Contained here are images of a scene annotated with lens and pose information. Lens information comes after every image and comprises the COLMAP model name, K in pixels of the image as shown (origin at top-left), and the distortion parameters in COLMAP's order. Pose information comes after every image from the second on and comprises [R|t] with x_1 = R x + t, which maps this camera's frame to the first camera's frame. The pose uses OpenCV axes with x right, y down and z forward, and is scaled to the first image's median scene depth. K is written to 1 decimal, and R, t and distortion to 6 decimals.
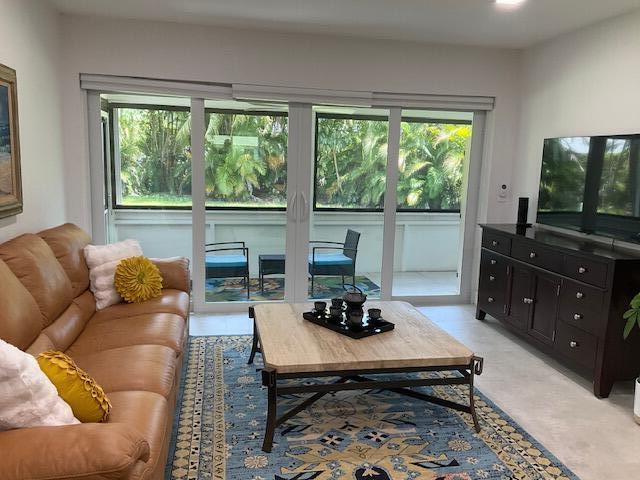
lens RADIAL K [[533.3, 0, 320.0], [0, 533.3, 240.0], [0, 0, 1]] dist [0.114232, -0.231082]
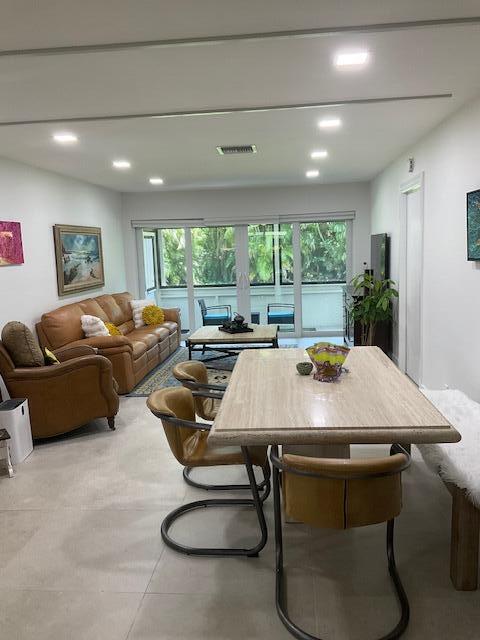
lens RADIAL K [[533.3, 0, 240.0], [0, 533.3, 320.0], [0, 0, 1]] dist [0.114232, -0.231082]
pose [[0.957303, -0.024756, -0.288024, 0.471608], [0.021416, 0.999662, -0.014741, 0.097855], [0.288291, 0.007944, 0.957510, -0.740739]]
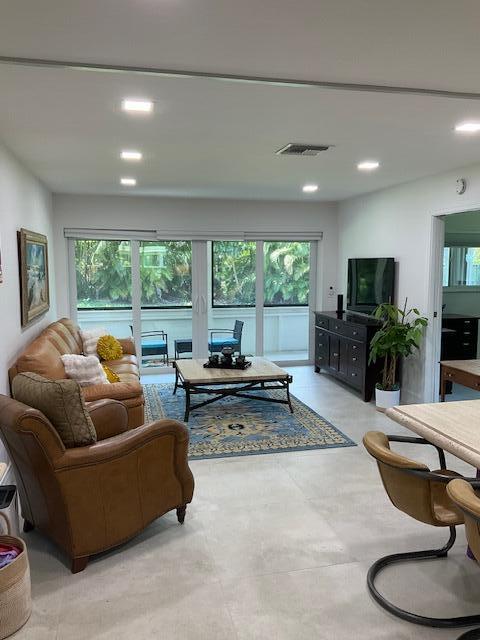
lens RADIAL K [[533.3, 0, 240.0], [0, 533.3, 320.0], [0, 0, 1]] dist [0.114232, -0.231082]
pose [[0.999102, -0.033015, 0.026537, 0.035095], [0.034028, 0.998672, -0.038686, 0.048125], [-0.025225, 0.039554, 0.998899, -0.574973]]
